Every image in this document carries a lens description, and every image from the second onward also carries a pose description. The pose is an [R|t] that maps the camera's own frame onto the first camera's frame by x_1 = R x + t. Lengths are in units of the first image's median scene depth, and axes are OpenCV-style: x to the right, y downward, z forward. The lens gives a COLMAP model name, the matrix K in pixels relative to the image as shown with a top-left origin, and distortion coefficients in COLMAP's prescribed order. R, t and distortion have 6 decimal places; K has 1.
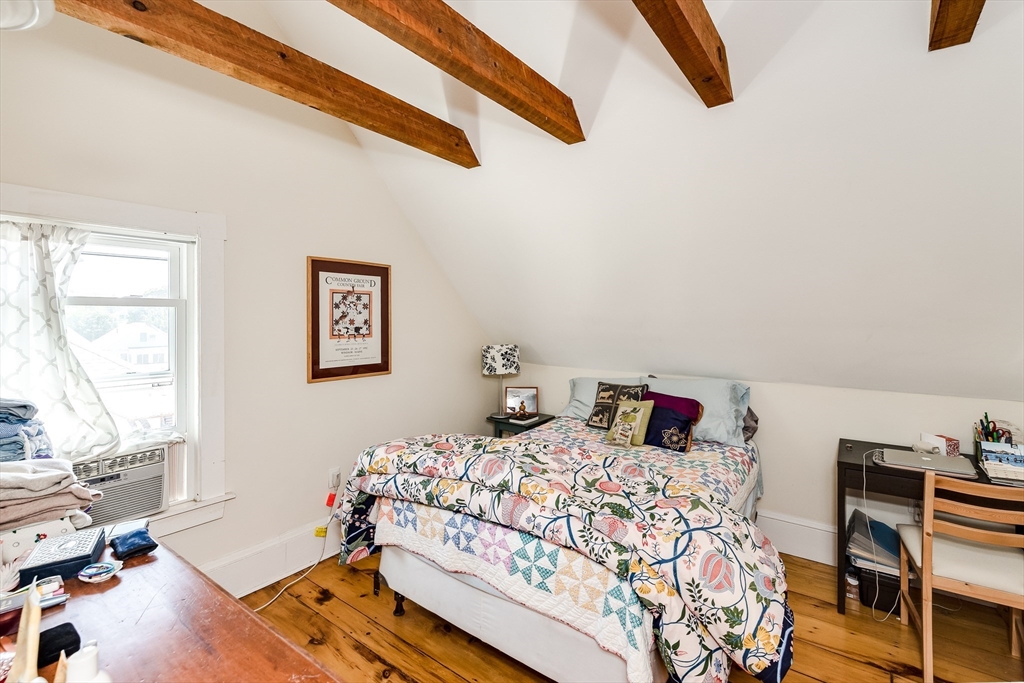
lens RADIAL K [[450.6, 0, 509.6], [0, 450.6, 319.5], [0, 0, 1]] dist [-0.000676, -0.000125]
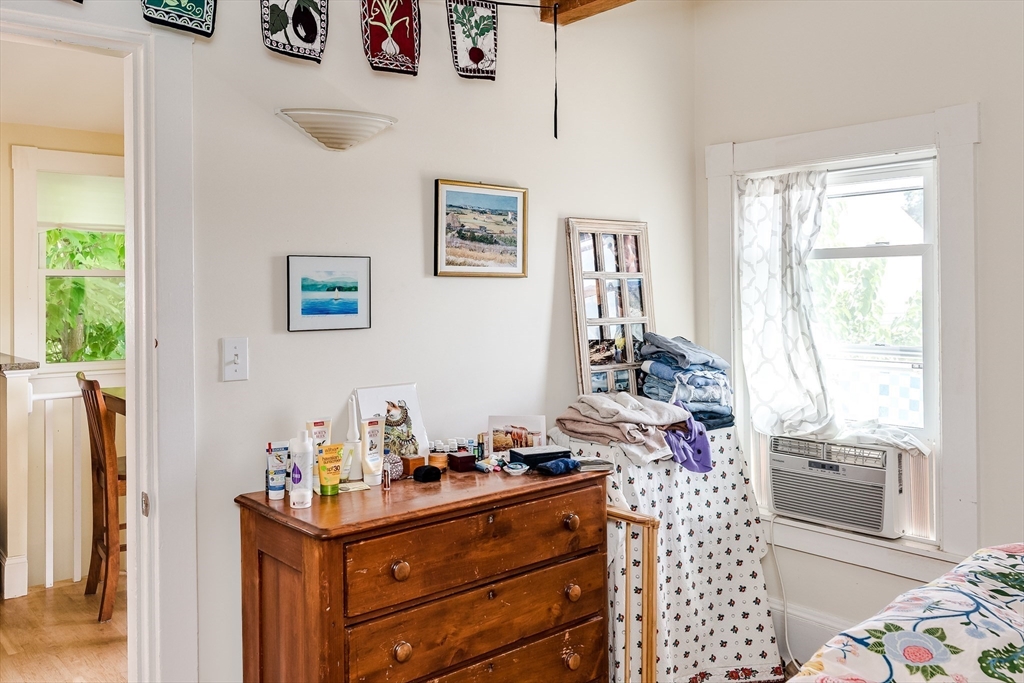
lens RADIAL K [[847.6, 0, 509.9], [0, 847.6, 285.9], [0, 0, 1]] dist [0.002279, -0.000607]
pose [[-0.192939, 0.000503, -0.981211, 0.547552], [0.008777, 0.999961, -0.001213, 0.012437], [0.981172, -0.008846, -0.192936, 0.531542]]
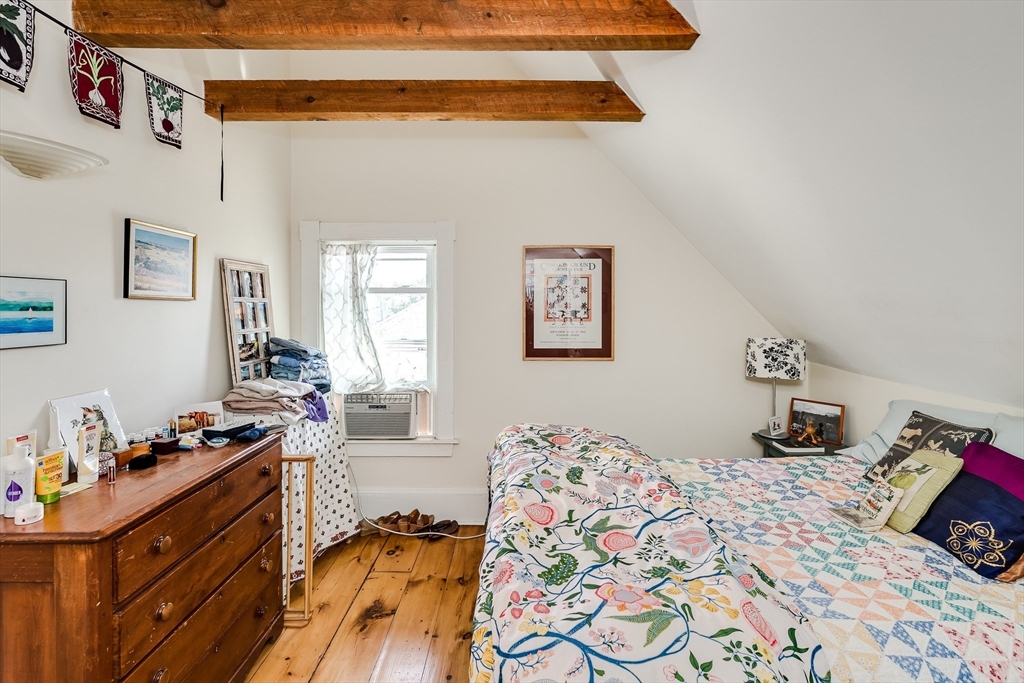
lens RADIAL K [[461.8, 0, 514.4], [0, 461.8, 309.0], [0, 0, 1]] dist [0.001054, 0.000048]
pose [[0.614364, 0.008313, -0.788979, 0.447329], [-0.004403, 0.999965, 0.007107, 0.007400], [0.789011, -0.000893, 0.614379, 0.291634]]
